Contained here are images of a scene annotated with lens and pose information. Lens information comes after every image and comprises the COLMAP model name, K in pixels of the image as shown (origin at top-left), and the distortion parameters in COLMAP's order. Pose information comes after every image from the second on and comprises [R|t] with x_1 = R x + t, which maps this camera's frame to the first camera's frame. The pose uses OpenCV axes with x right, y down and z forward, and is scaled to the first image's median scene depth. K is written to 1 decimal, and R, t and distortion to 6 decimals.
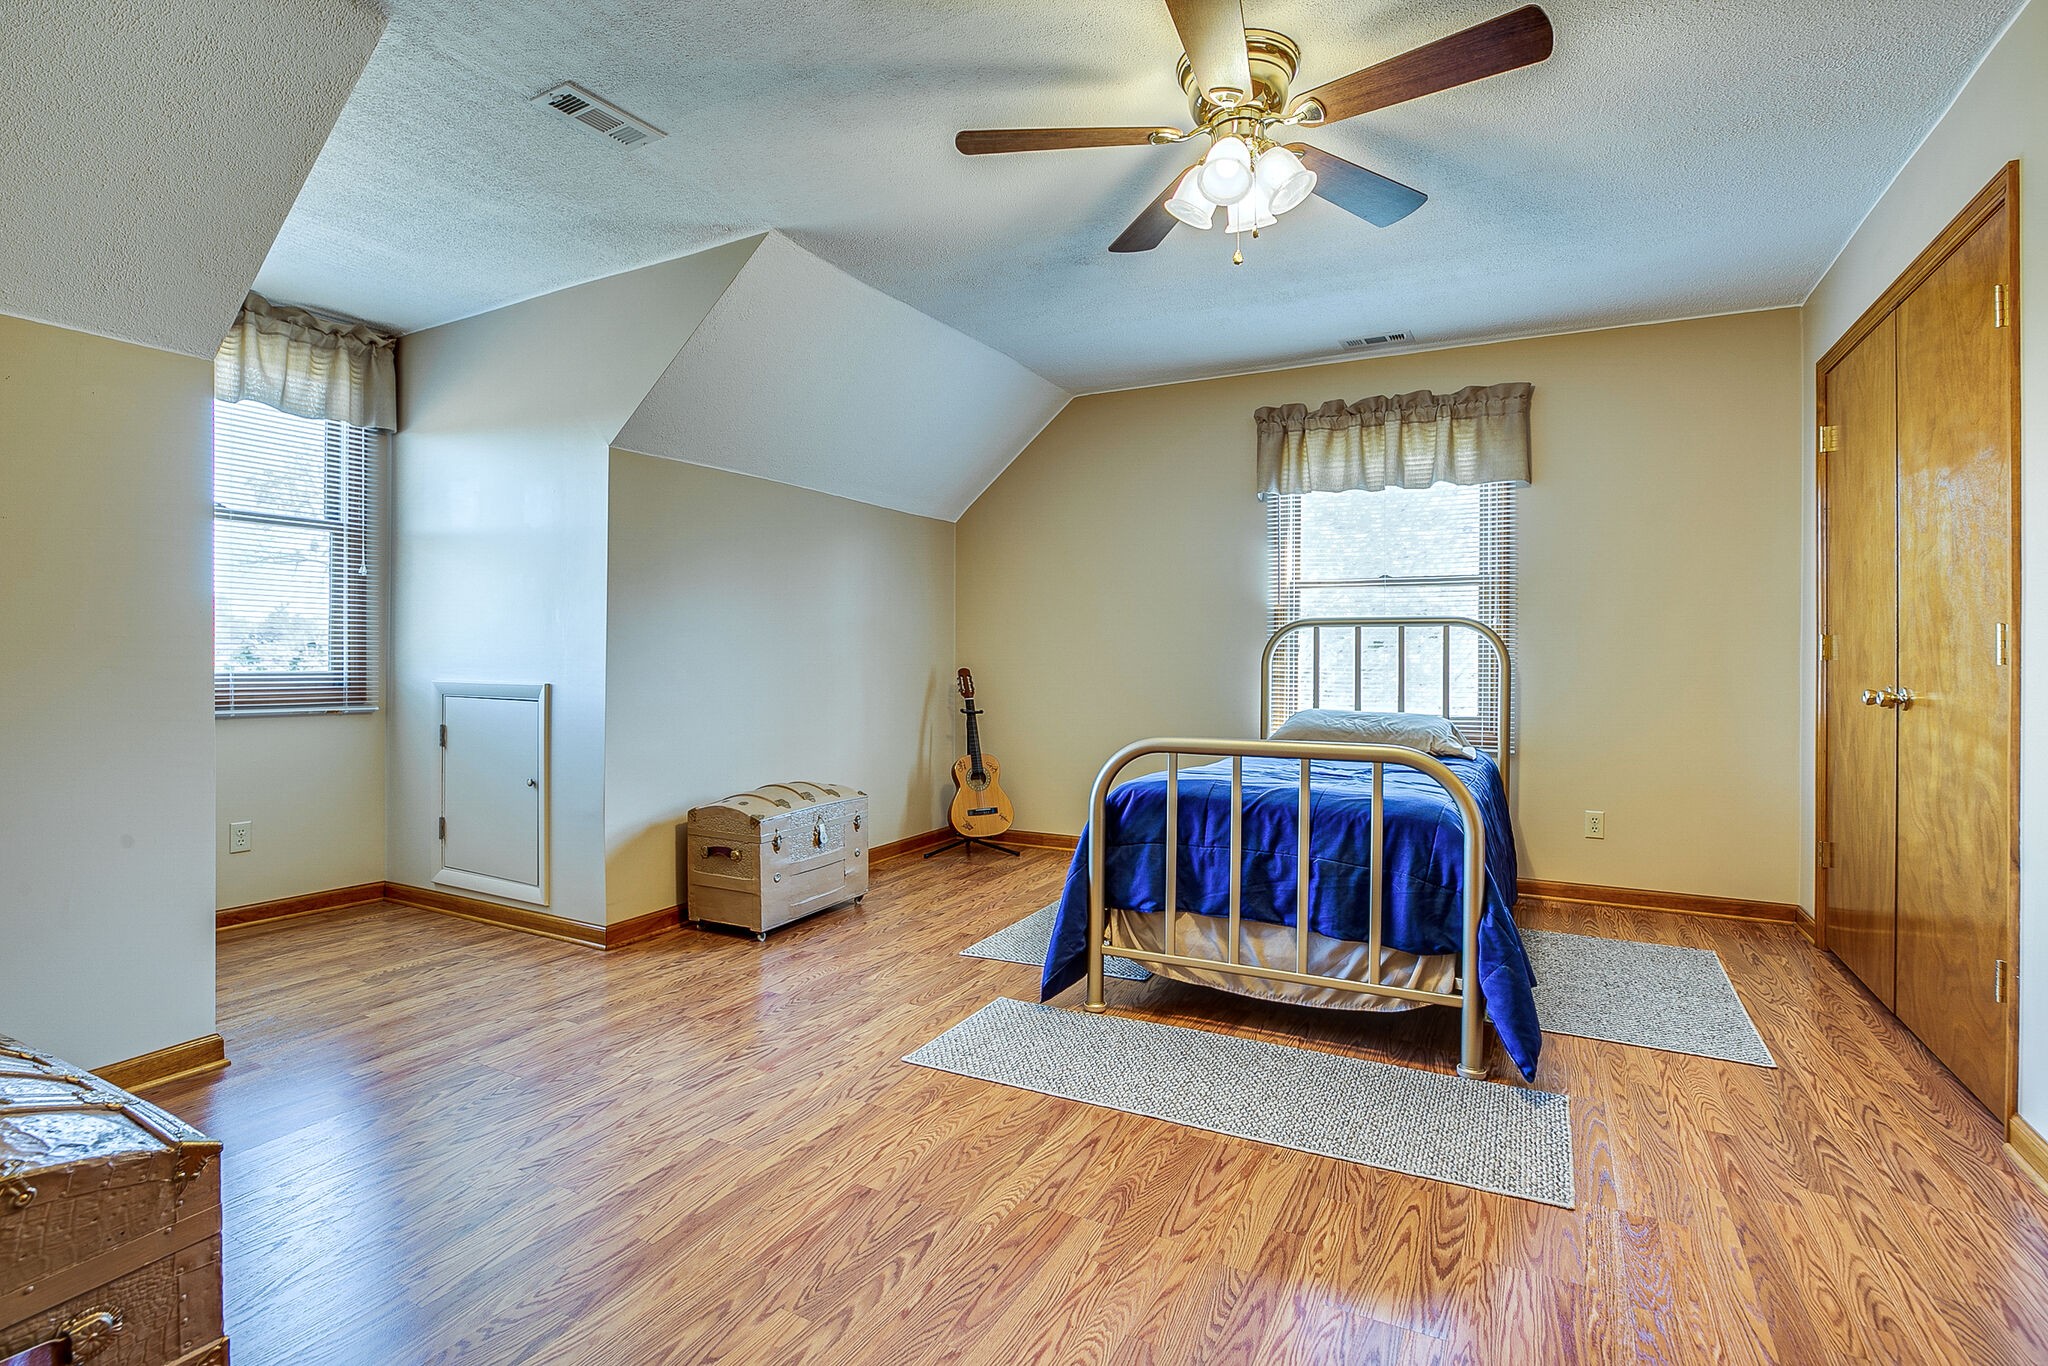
lens RADIAL K [[955.2, 0, 1019.6], [0, 955.2, 654.3], [0, 0, 1]] dist [-0.030649, 0.000237]
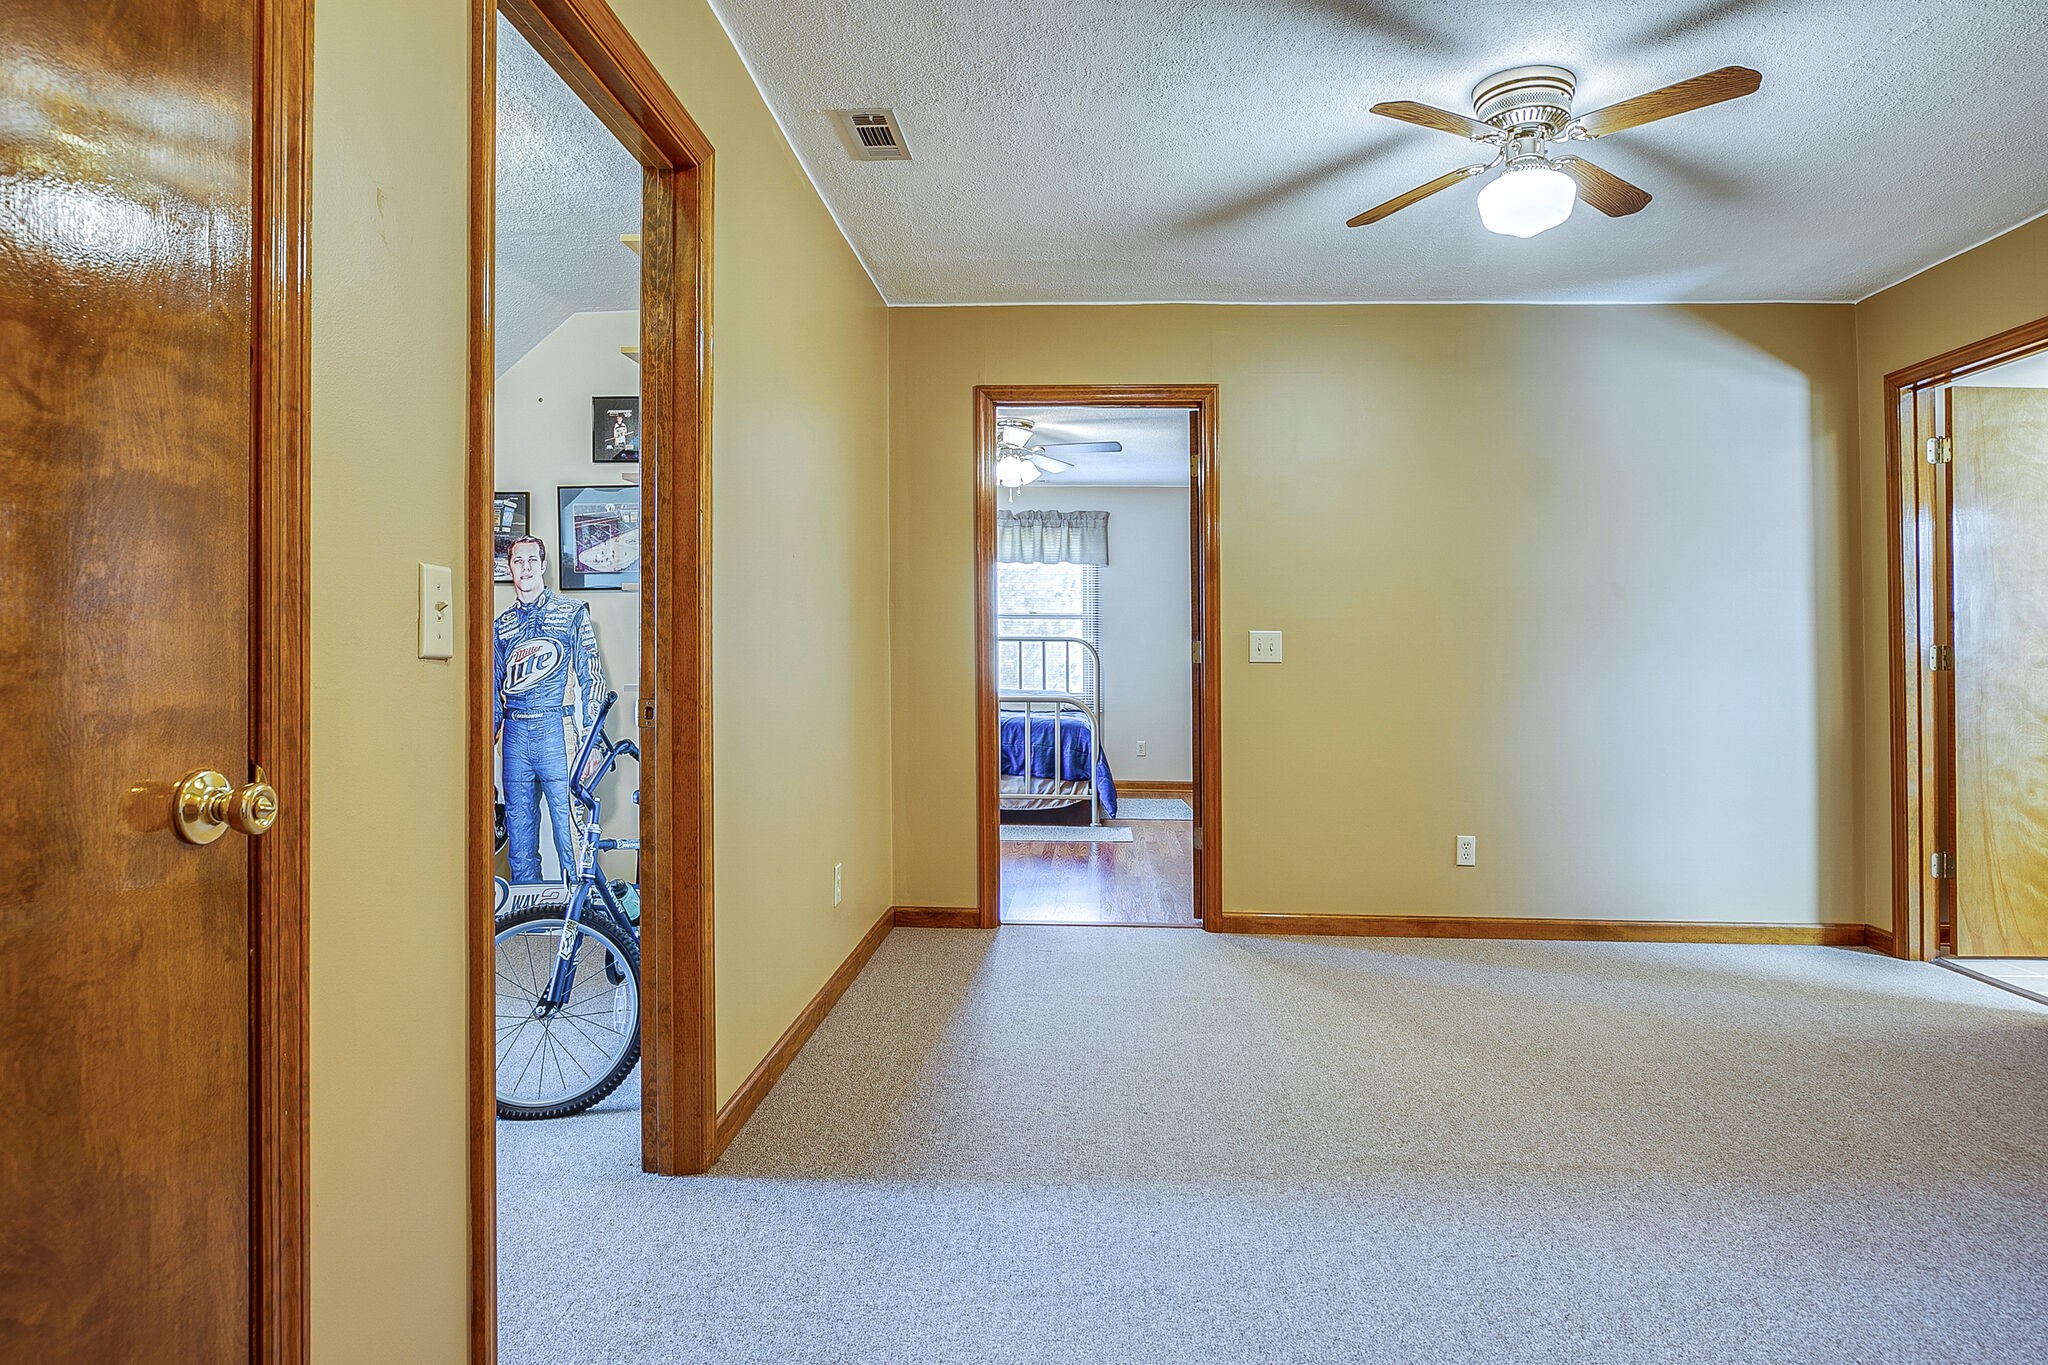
lens RADIAL K [[955.2, 0, 1019.6], [0, 955.2, 653.8], [0, 0, 1]] dist [-0.030649, 0.000237]
pose [[0.913945, -0.004164, 0.405818, -0.629320], [0.008808, 0.999915, -0.009578, 0.015570], [-0.405743, 0.012328, 0.913904, -1.060238]]
